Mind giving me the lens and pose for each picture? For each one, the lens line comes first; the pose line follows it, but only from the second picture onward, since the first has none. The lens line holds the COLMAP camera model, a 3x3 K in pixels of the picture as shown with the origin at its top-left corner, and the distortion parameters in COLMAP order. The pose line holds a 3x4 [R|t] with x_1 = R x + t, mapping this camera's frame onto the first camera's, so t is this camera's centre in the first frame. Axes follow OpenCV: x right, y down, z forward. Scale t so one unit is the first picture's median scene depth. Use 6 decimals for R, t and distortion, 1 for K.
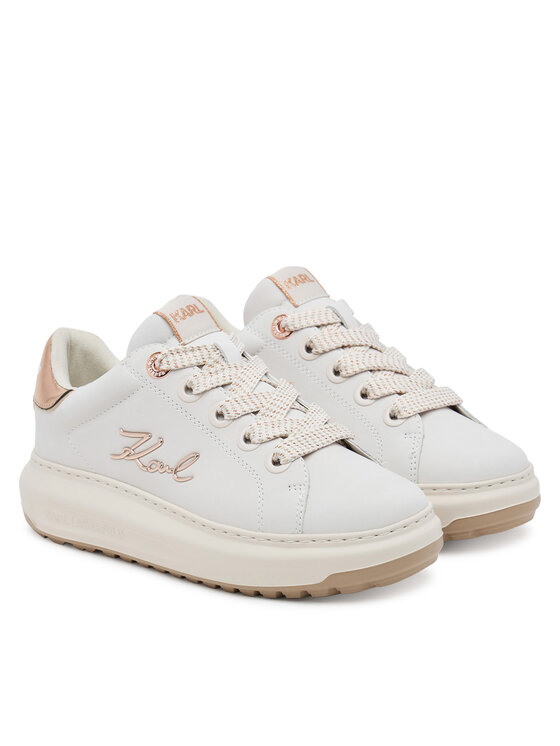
lens RADIAL K [[2209.4, 0, 279.8], [0, 2209.4, 373.2], [0, 0, 1]] dist [0.131329, 0.000000]
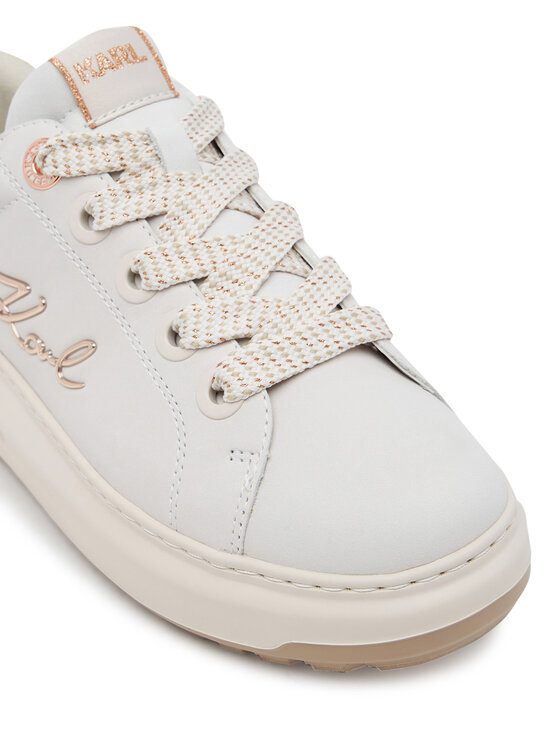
lens RADIAL K [[1525.9, 0, 282.2], [0, 1525.9, 373.4], [0, 0, 1]] dist [-0.073718, 0.000000]
pose [[0.978270, 0.107078, -0.177546, 0.073630], [-0.050094, 0.953016, 0.298748, -0.068985], [0.201194, -0.283362, 0.937671, 0.657020]]
